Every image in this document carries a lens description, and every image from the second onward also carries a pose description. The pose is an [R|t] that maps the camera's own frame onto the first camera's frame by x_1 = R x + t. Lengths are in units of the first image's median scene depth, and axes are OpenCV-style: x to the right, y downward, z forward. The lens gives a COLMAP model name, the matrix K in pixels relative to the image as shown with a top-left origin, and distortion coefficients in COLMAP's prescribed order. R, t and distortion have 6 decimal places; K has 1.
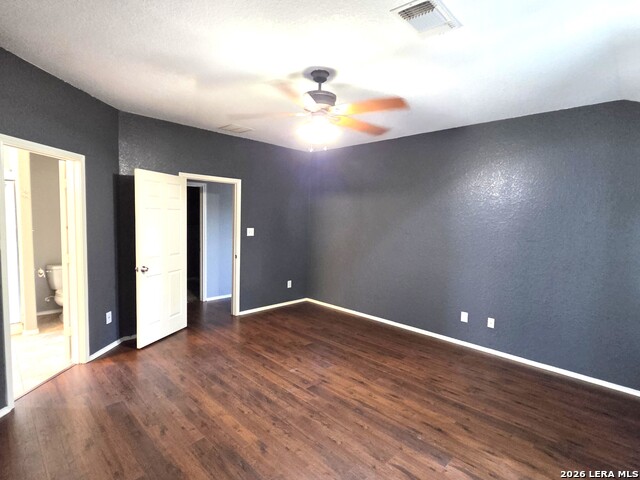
lens RADIAL K [[327.8, 0, 320.4], [0, 327.8, 239.8], [0, 0, 1]] dist [-0.001727, 0.004661]
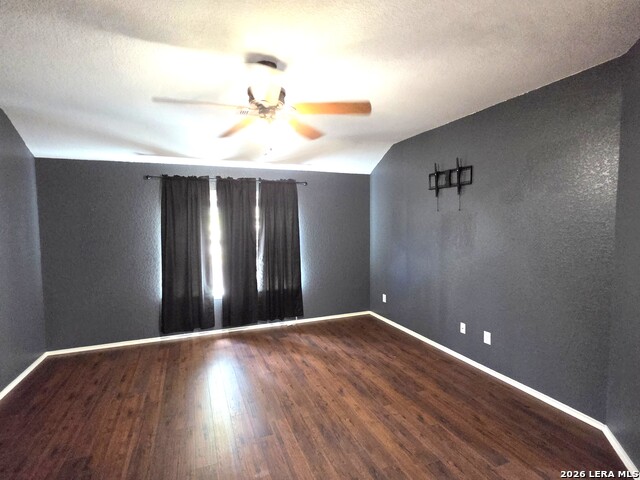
lens RADIAL K [[327.8, 0, 319.5], [0, 327.8, 239.5], [0, 0, 1]] dist [-0.001727, 0.004661]
pose [[-0.913987, -0.041715, 0.403593, -0.514557], [0.011793, 0.991549, 0.129193, -0.152415], [-0.405572, 0.122840, -0.905771, 1.819014]]
